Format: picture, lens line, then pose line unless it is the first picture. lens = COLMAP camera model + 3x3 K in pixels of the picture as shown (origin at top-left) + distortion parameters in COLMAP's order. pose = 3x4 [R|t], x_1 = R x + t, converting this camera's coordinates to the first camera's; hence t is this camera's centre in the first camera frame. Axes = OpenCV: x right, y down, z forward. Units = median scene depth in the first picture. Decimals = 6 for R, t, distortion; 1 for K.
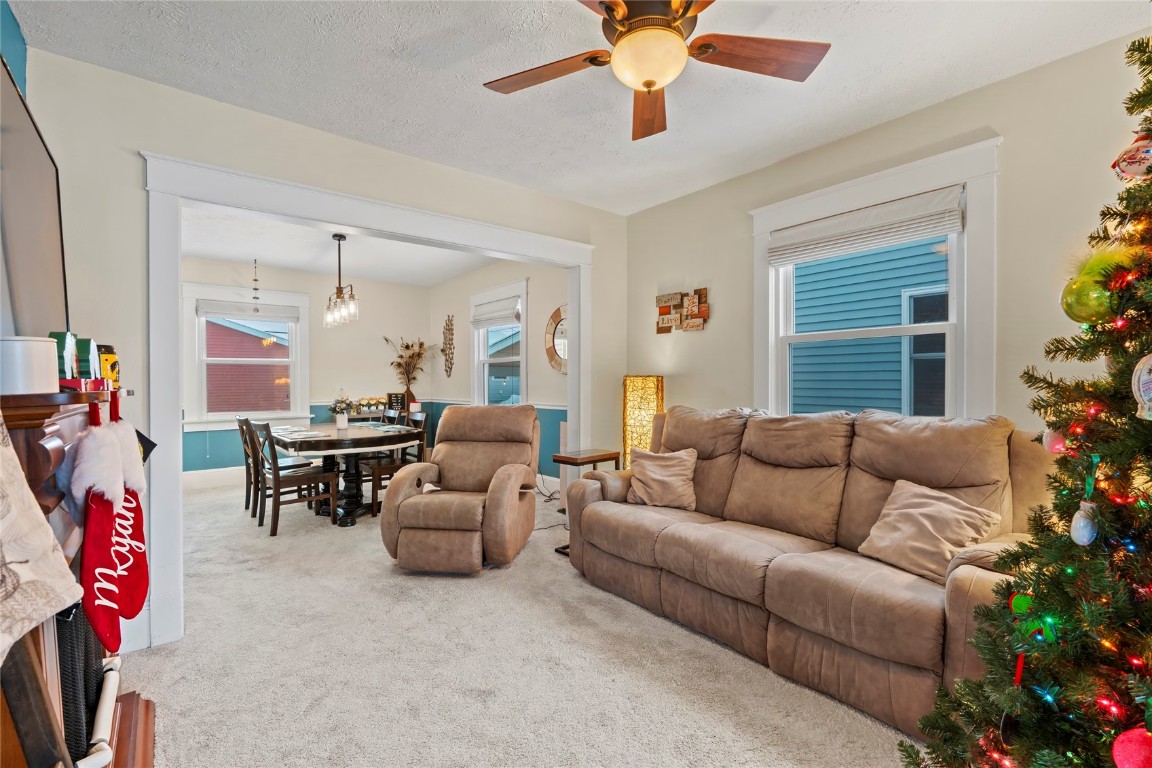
lens RADIAL K [[503.2, 0, 579.9], [0, 503.2, 380.5], [0, 0, 1]] dist [-0.004690, 0.000010]
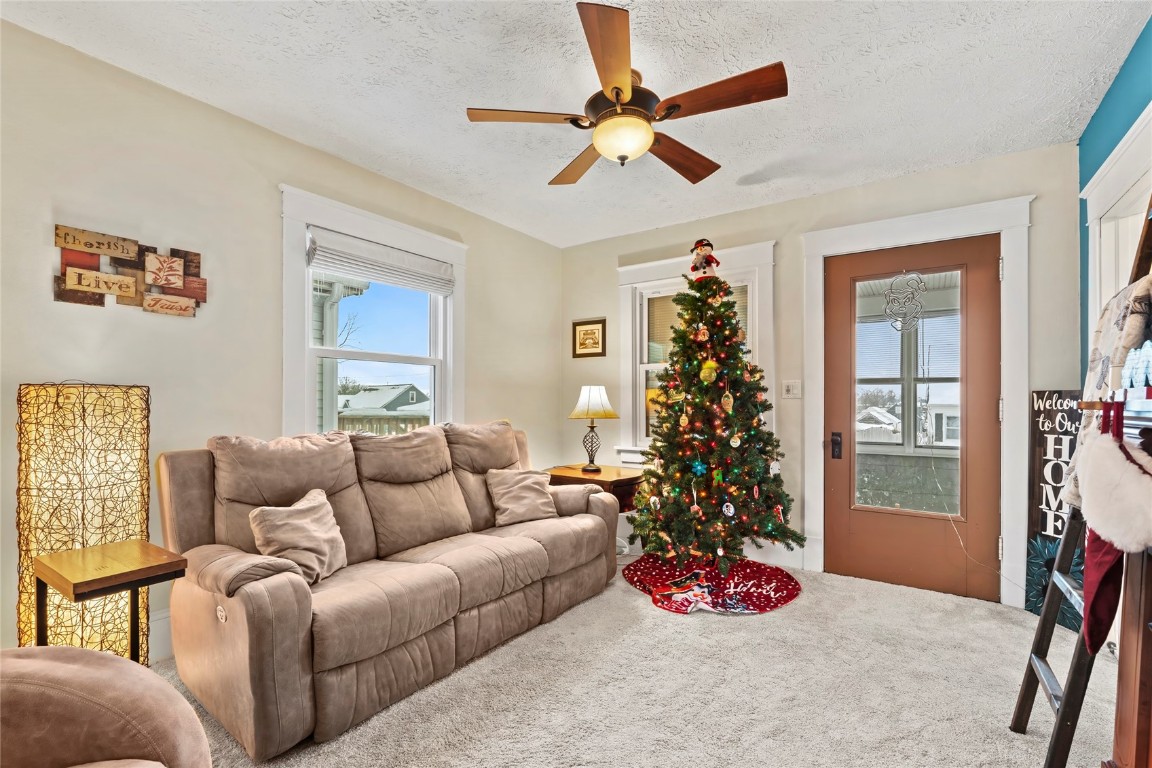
lens RADIAL K [[503.2, 0, 595.3], [0, 503.2, 408.2], [0, 0, 1]] dist [-0.004690, 0.000010]
pose [[-0.275259, 0.007790, 0.961339, -0.327208], [0.008837, 0.999945, -0.005573, 0.013977], [-0.961330, 0.006962, -0.275313, 0.448068]]
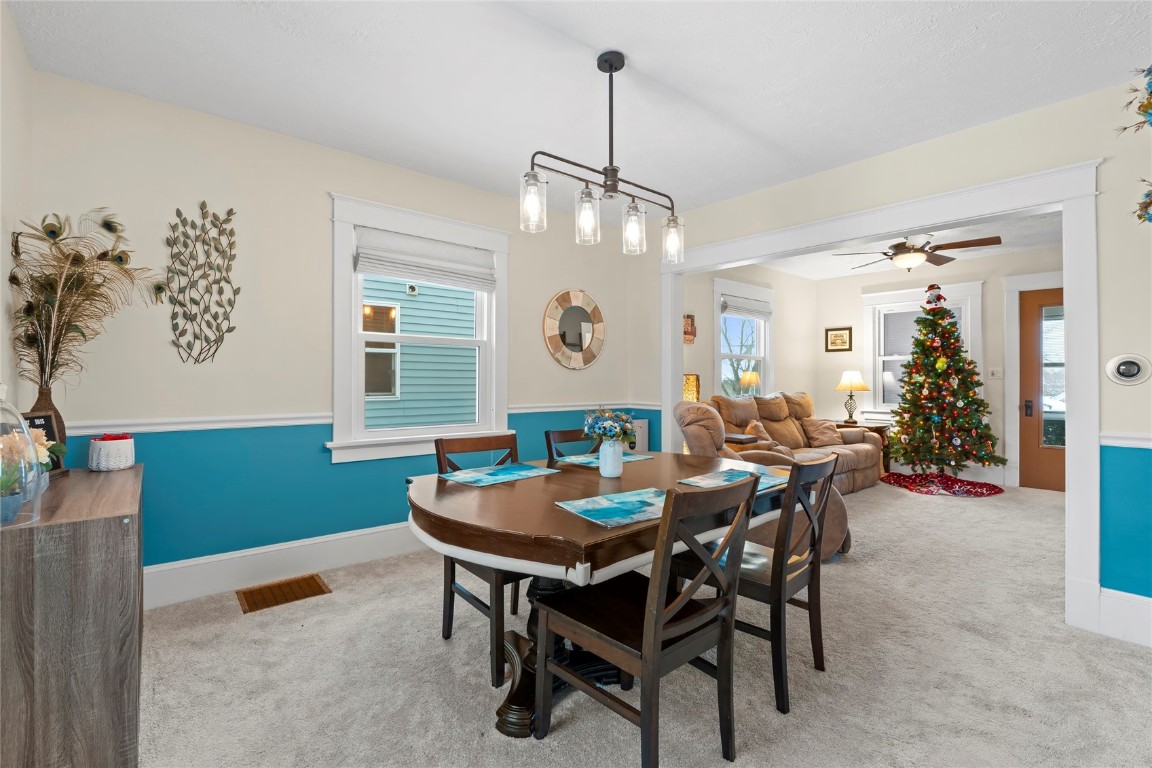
lens RADIAL K [[527.3, 0, 578.1], [0, 527.3, 380.8], [0, 0, 1]] dist [0.003198, -0.000419]
pose [[-0.016014, 0.013406, 0.999782, -0.824376], [0.001802, 0.999909, -0.013378, 0.016465], [-0.999870, 0.001588, -0.016036, 0.882319]]
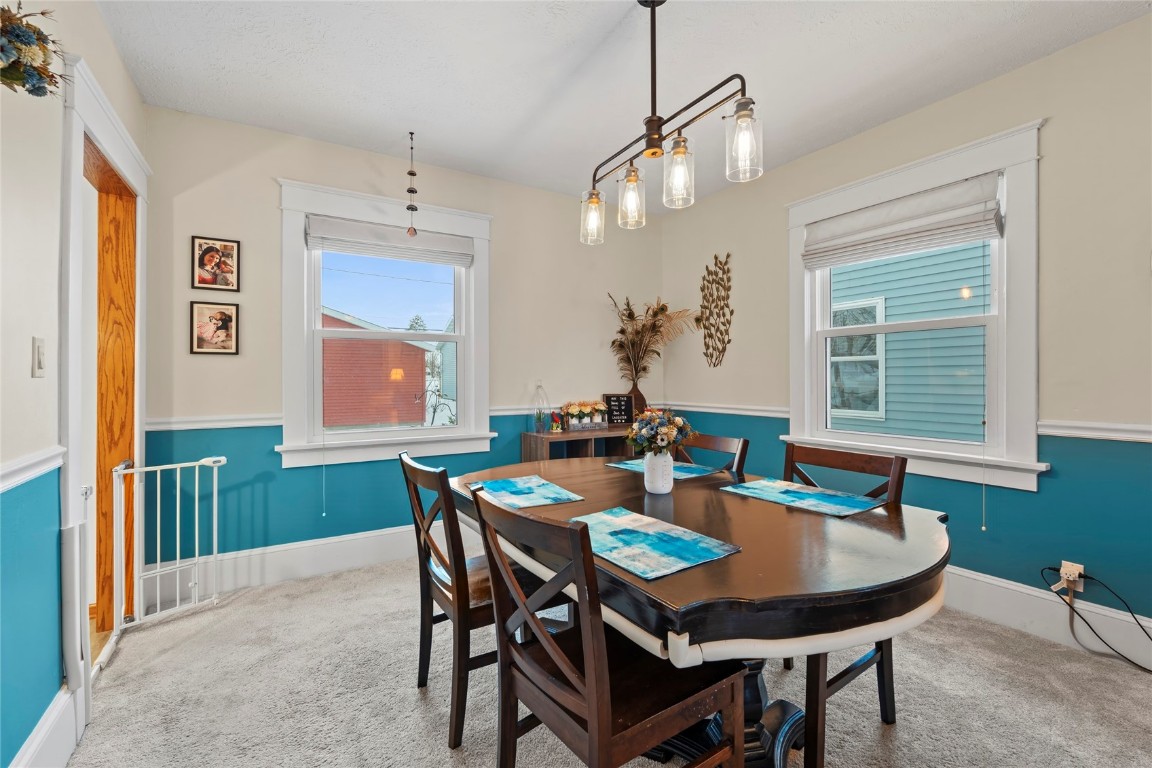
lens RADIAL K [[503.2, 0, 578.1], [0, 503.2, 375.2], [0, 0, 1]] dist [-0.004690, 0.000010]
pose [[0.989815, 0.003461, -0.142316, -0.409343], [-0.004296, 0.999975, -0.005567, 0.008728], [0.142294, 0.006121, 0.989806, 0.523849]]
